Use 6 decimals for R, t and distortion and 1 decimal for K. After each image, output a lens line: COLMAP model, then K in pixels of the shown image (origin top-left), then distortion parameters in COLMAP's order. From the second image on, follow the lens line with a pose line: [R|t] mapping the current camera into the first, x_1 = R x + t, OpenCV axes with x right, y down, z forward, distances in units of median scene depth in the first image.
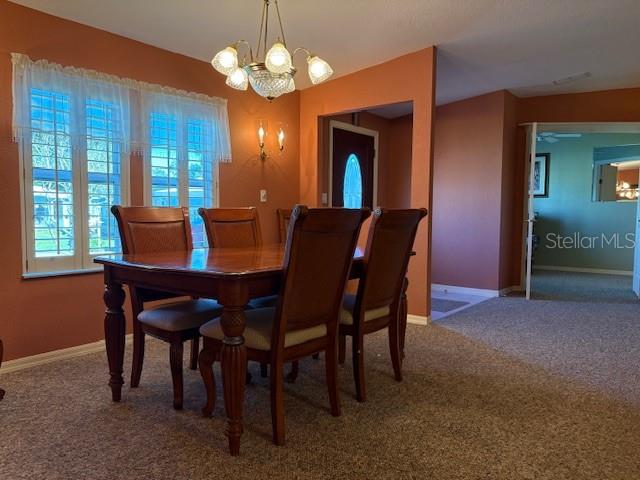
lens RADIAL K [[486.5, 0, 317.3], [0, 486.5, 239.9], [0, 0, 1]] dist [0.045878, -0.047470]
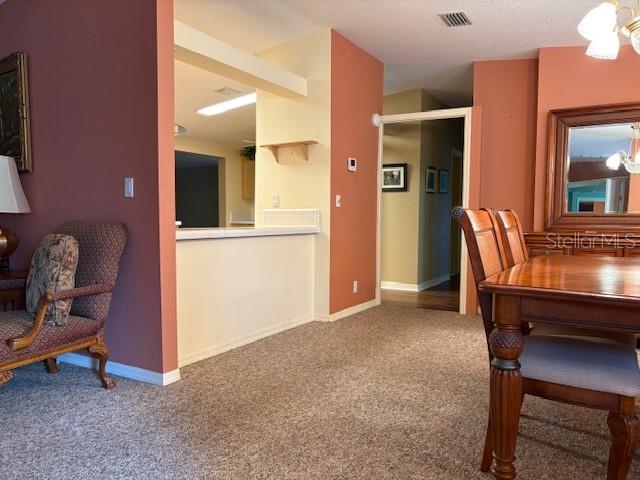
lens RADIAL K [[486.5, 0, 318.9], [0, 486.5, 242.6], [0, 0, 1]] dist [0.045878, -0.047470]
pose [[-0.992252, -0.008614, -0.123941, 0.434917], [-0.022218, 0.993815, 0.108804, -0.074677], [0.122237, 0.110715, -0.986306, 1.464971]]
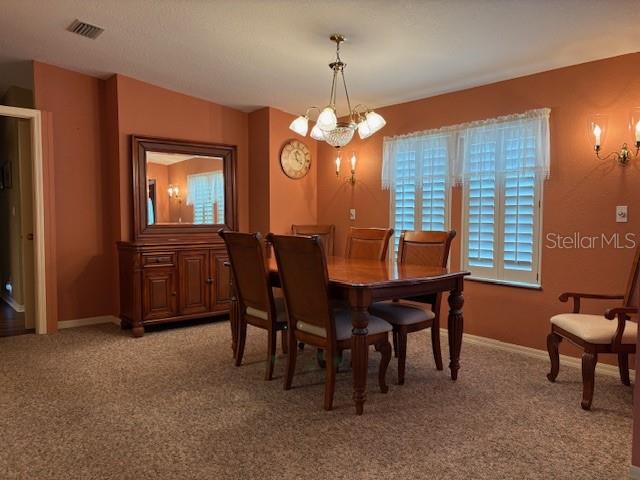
lens RADIAL K [[486.5, 0, 319.8], [0, 486.5, 240.9], [0, 0, 1]] dist [0.045878, -0.047470]
pose [[-0.201782, 0.044048, -0.978439, 1.029305], [-0.063900, 0.996268, 0.058029, -0.096569], [0.977344, 0.074231, -0.198214, 1.064223]]
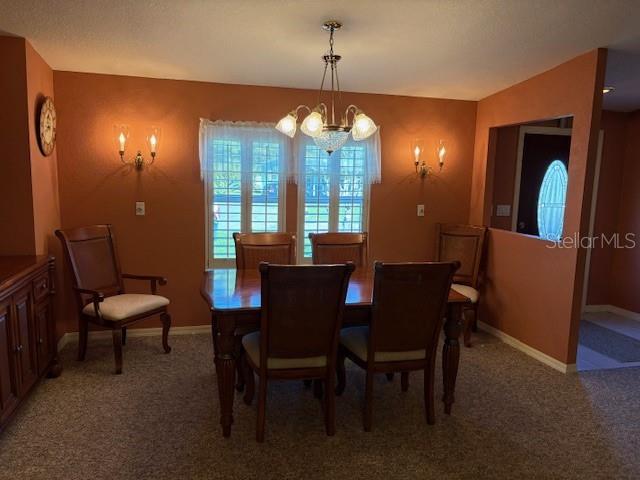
lens RADIAL K [[486.5, 0, 316.9], [0, 486.5, 236.9], [0, 0, 1]] dist [0.045878, -0.047470]
pose [[0.794421, 0.093016, -0.600203, 0.514082], [-0.056548, 0.995238, 0.079390, -0.155896], [0.604730, -0.029129, 0.795898, 0.048342]]
